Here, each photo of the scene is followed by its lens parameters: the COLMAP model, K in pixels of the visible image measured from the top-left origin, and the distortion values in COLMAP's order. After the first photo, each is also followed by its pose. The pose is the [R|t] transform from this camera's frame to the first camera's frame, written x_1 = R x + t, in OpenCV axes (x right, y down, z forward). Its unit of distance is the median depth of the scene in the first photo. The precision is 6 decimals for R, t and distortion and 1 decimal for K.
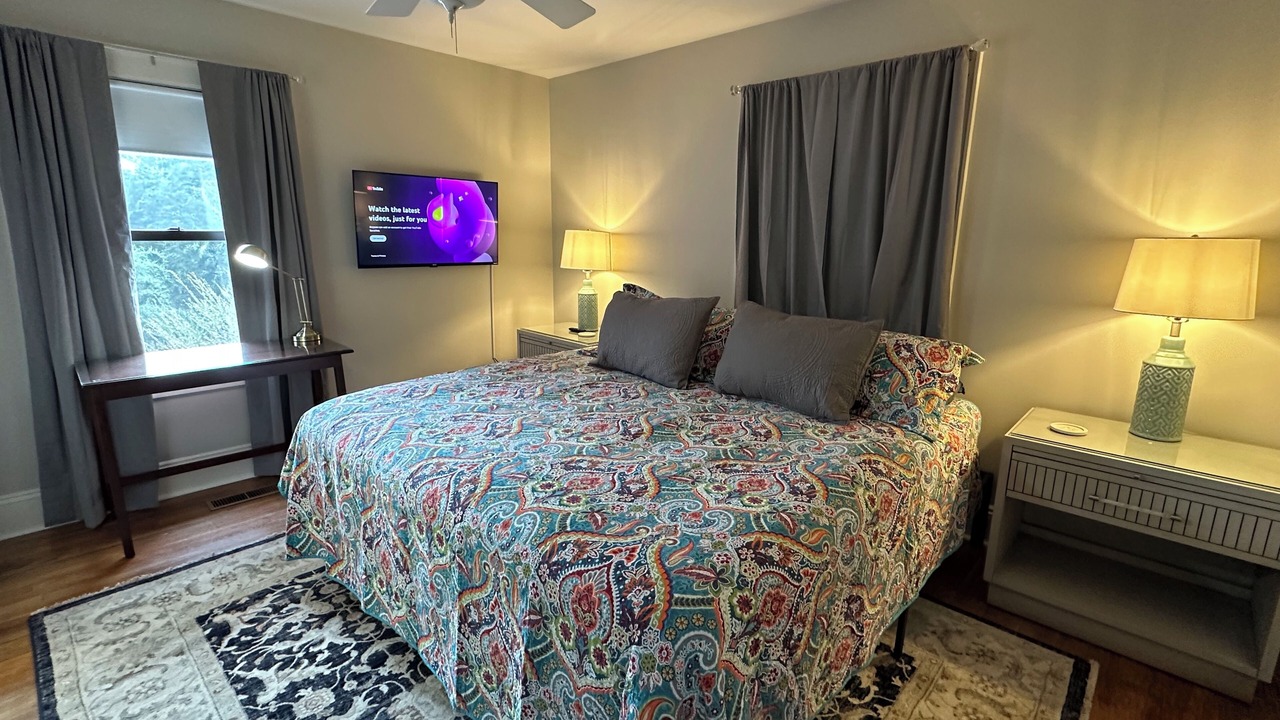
lens RADIAL K [[590.0, 0, 635.9], [0, 590.0, 356.4], [0, 0, 1]] dist [-0.002541, -0.001048]
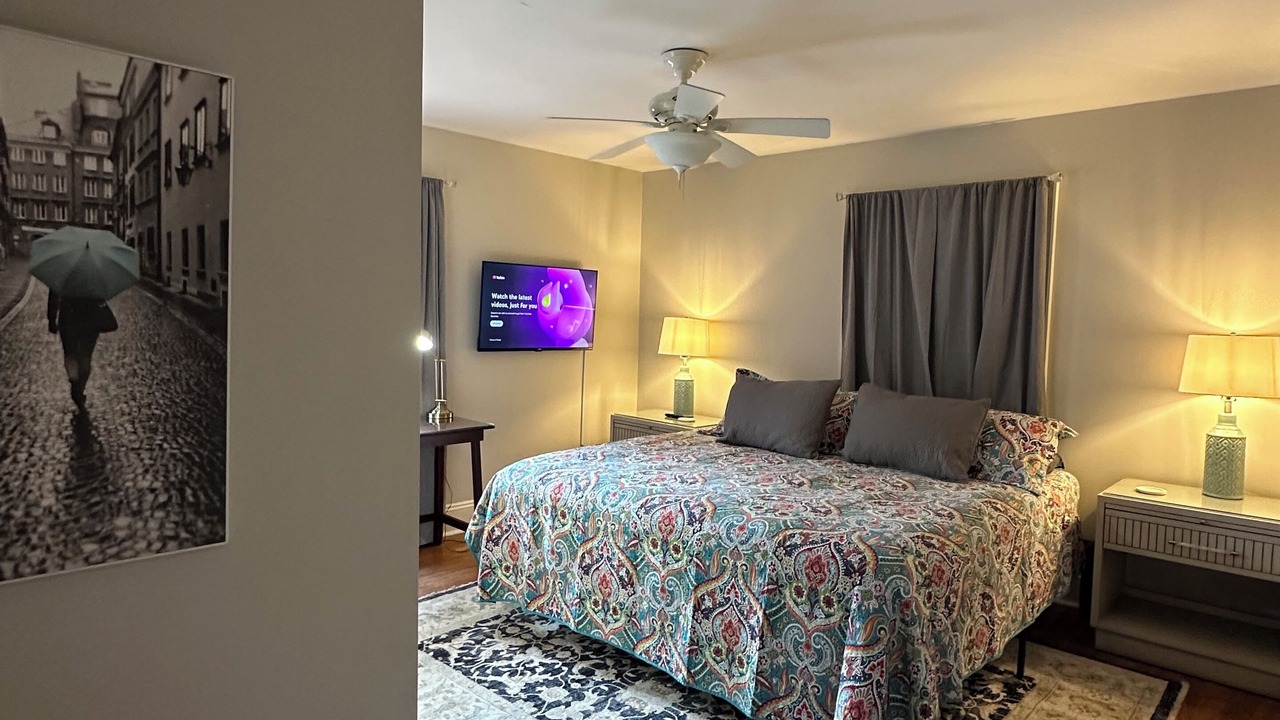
lens RADIAL K [[772.2, 0, 641.5], [0, 772.2, 356.5], [0, 0, 1]] dist [-0.005600, 0.000692]
pose [[0.999919, 0.012761, 0.000132, -0.298195], [-0.012594, 0.988404, -0.151323, 0.102928], [-0.002062, 0.151309, 0.988484, -0.575393]]
